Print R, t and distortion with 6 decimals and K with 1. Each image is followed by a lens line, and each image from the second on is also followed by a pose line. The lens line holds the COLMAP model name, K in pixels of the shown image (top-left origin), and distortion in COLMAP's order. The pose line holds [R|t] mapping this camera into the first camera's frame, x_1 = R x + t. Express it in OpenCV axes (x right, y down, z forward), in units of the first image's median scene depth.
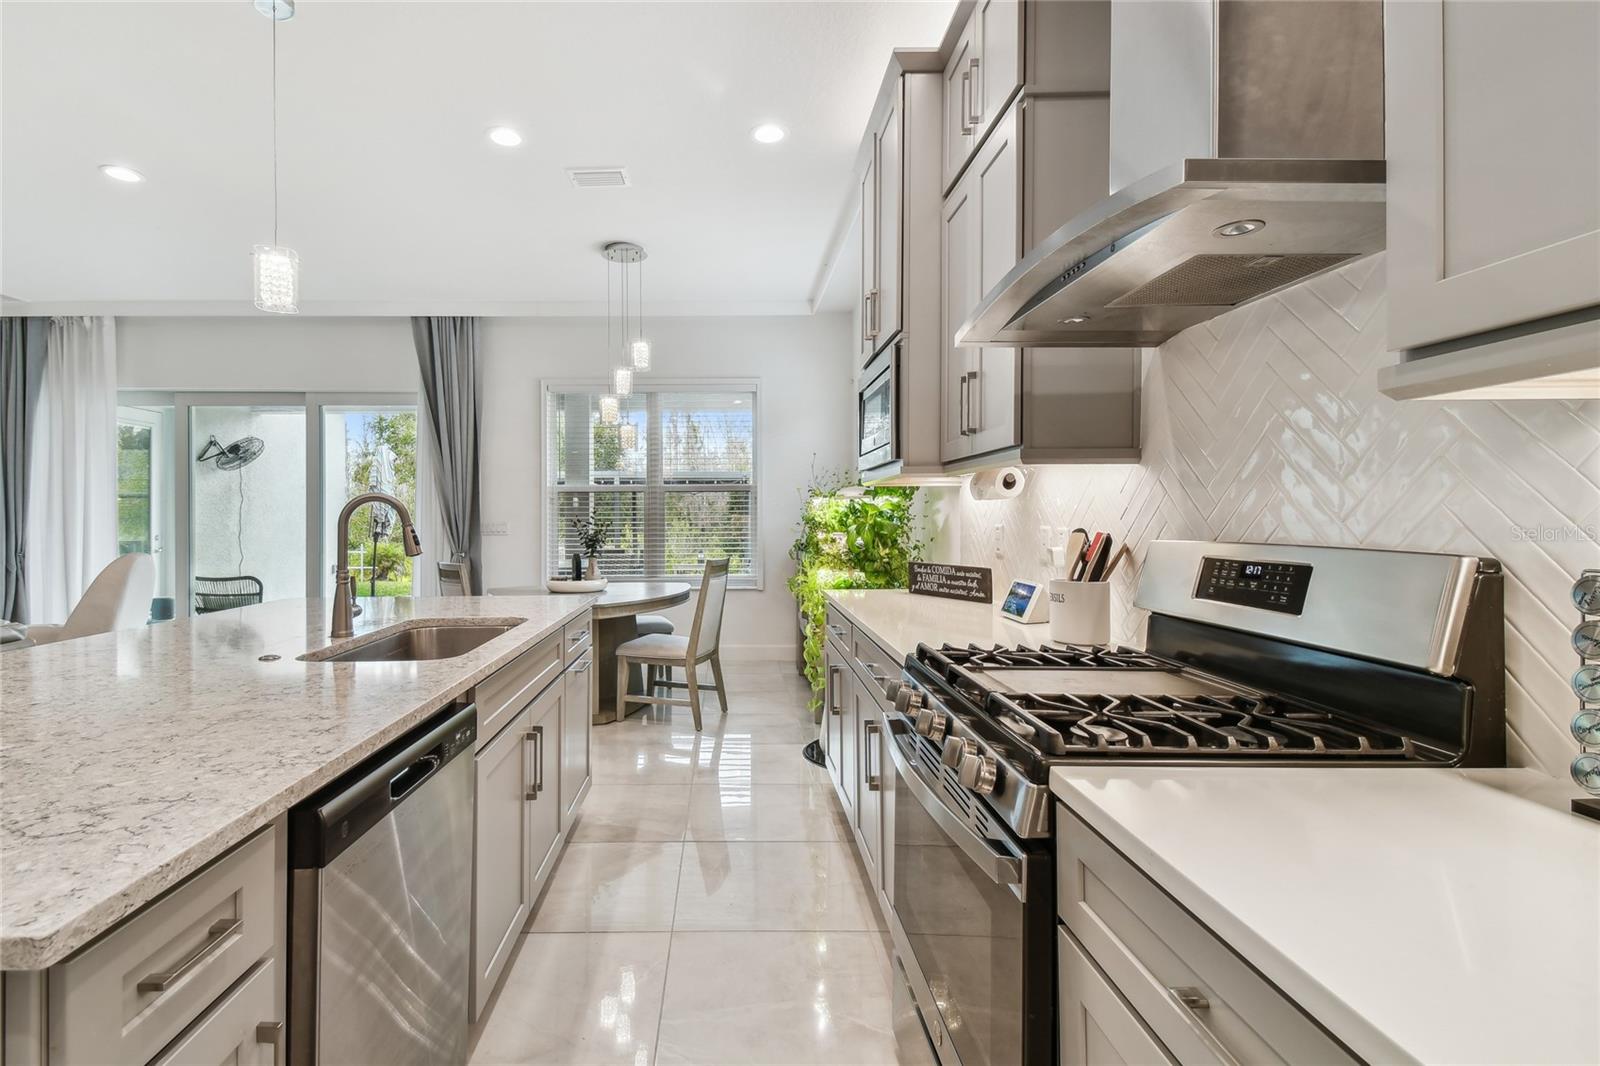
lens RADIAL K [[719.6, 0, 750.3], [0, 719.6, 525.2], [0, 0, 1]] dist [-0.012437, -0.000267]
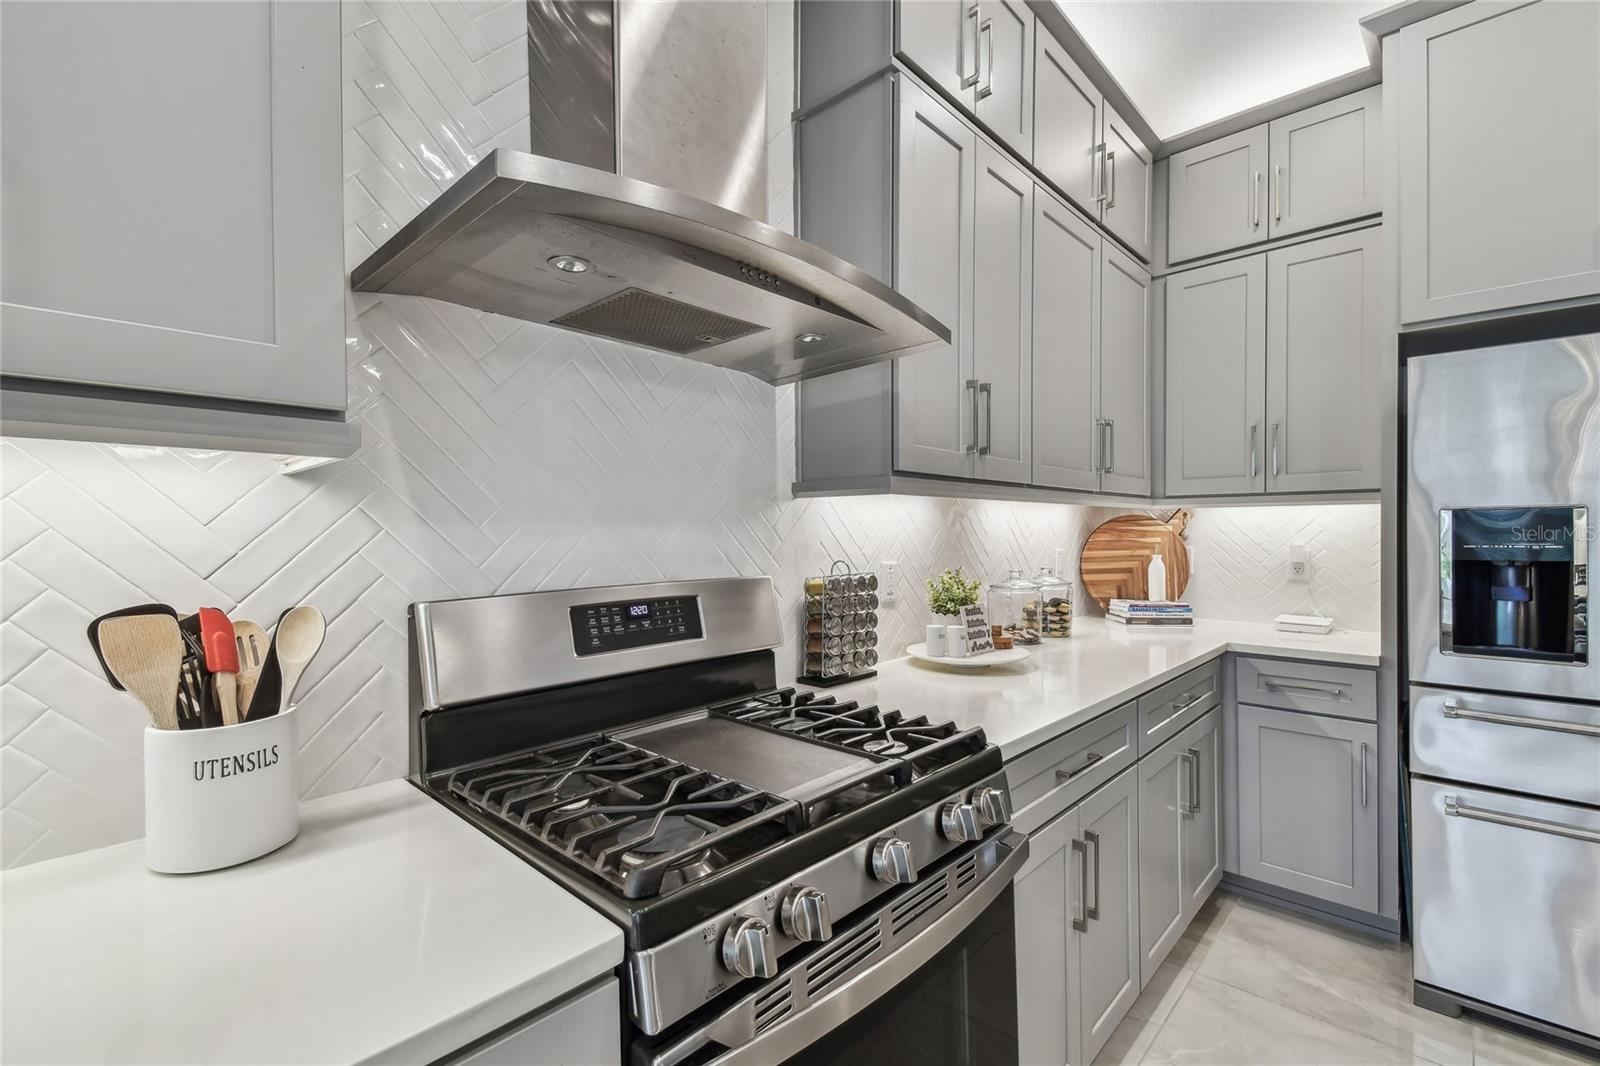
lens RADIAL K [[698.3, 0, 802.5], [0, 698.3, 535.5], [0, 0, 1]] dist [0.051695, -0.025472]
pose [[-0.708284, 0.002808, 0.705922, -0.072012], [0.016588, 0.999782, 0.012666, -0.022080], [-0.705733, 0.020681, -0.708176, 0.633524]]
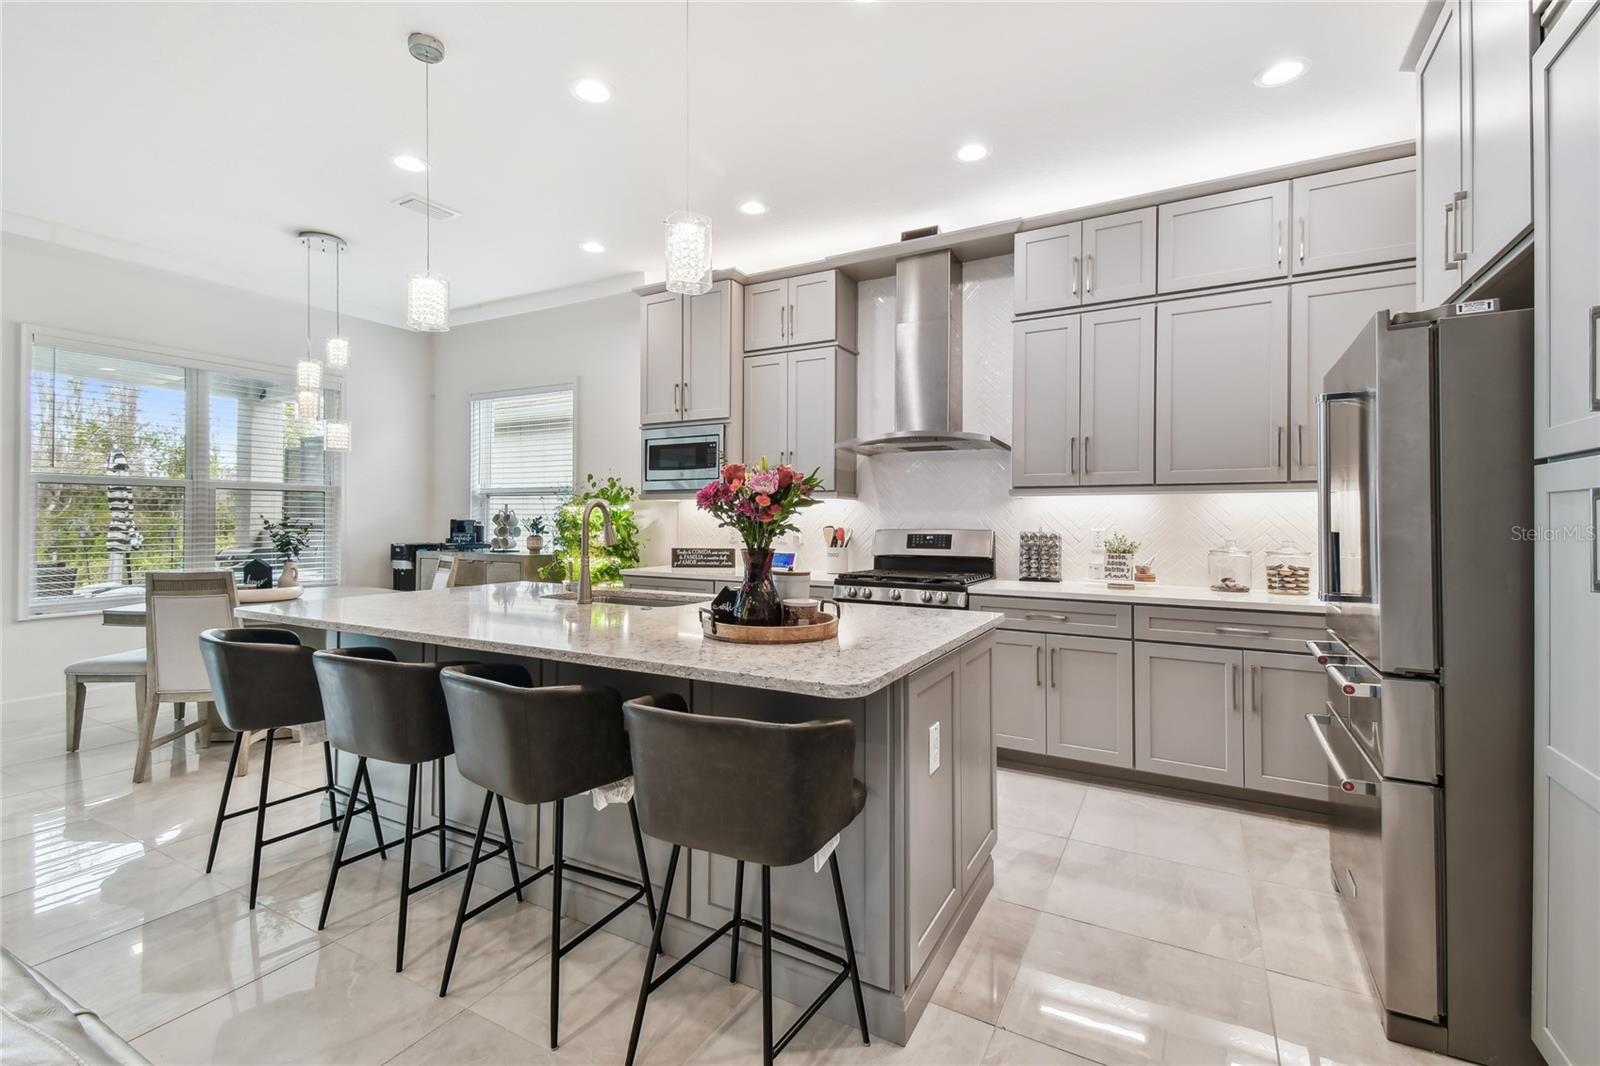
lens RADIAL K [[700.4, 0, 802.3], [0, 700.4, 517.9], [0, 0, 1]] dist [0.051596, -0.026881]
pose [[0.507697, 0.009890, 0.861479, -0.959947], [0.005164, 0.999881, -0.014522, 0.007042], [-0.861520, 0.011822, 0.507585, -0.050880]]
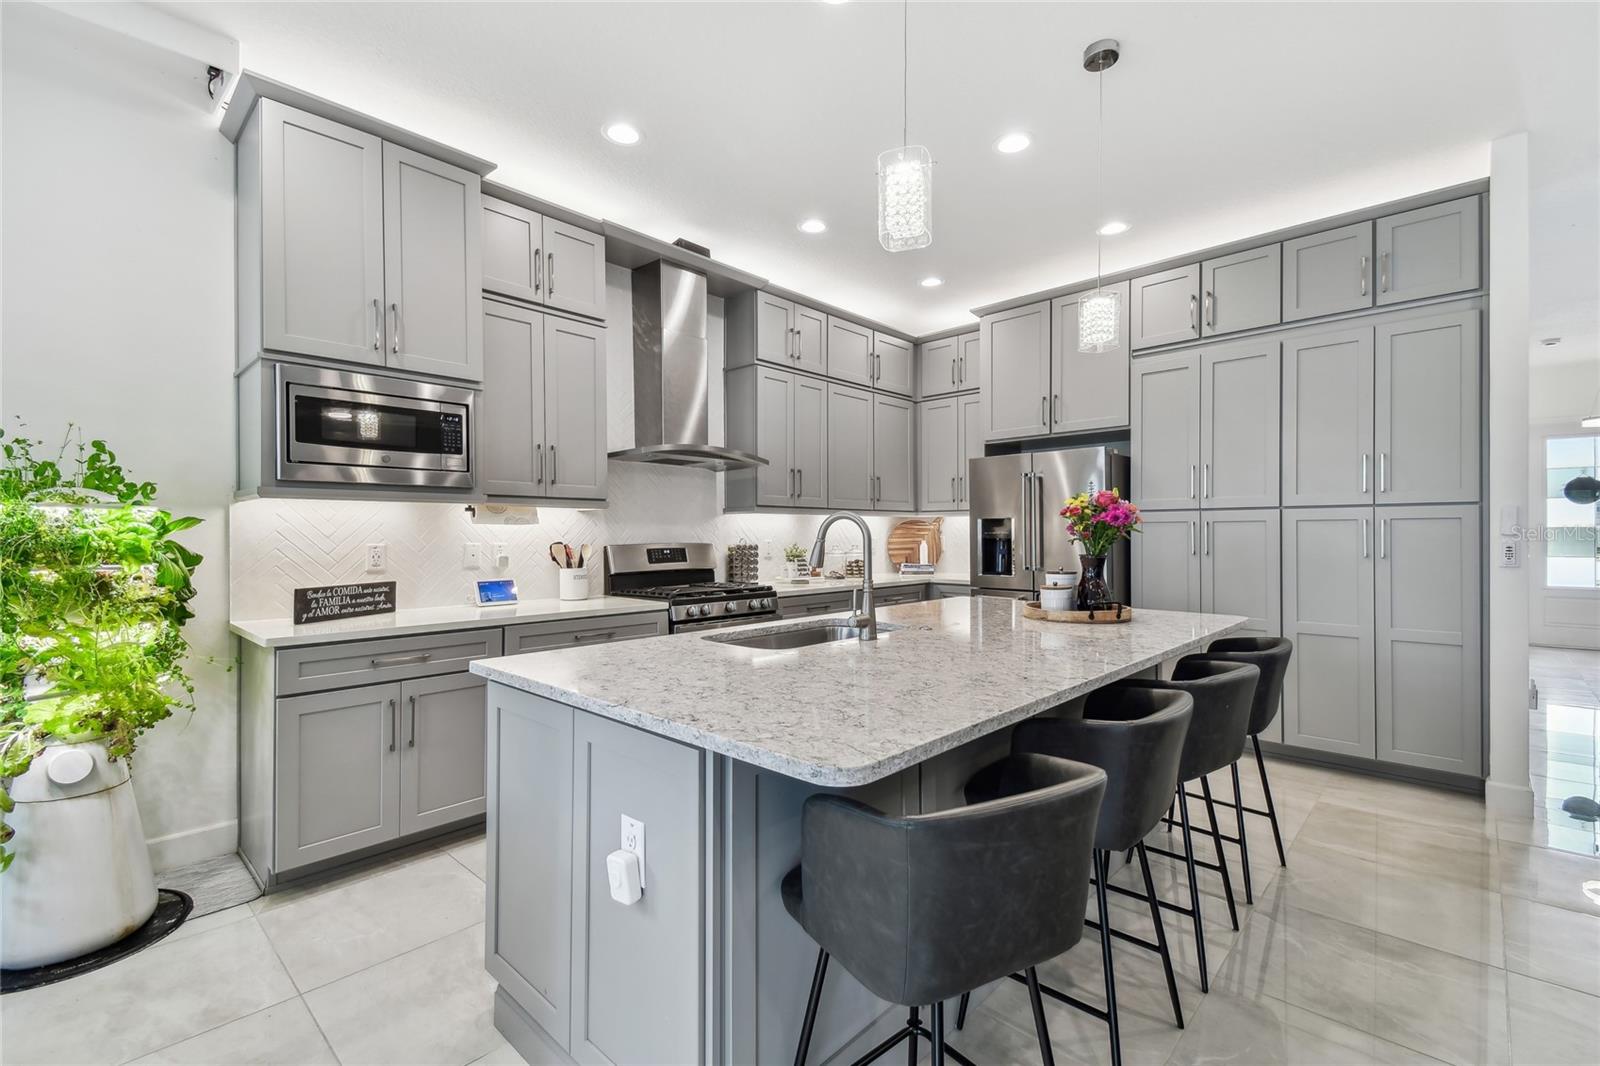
lens RADIAL K [[698.3, 0, 802.5], [0, 698.3, 535.5], [0, 0, 1]] dist [0.051695, -0.025472]
pose [[-0.705930, 0.005234, 0.708262, -0.802768], [0.016435, 0.999824, 0.008992, -0.011330], [-0.708090, 0.017988, -0.705893, 1.142668]]
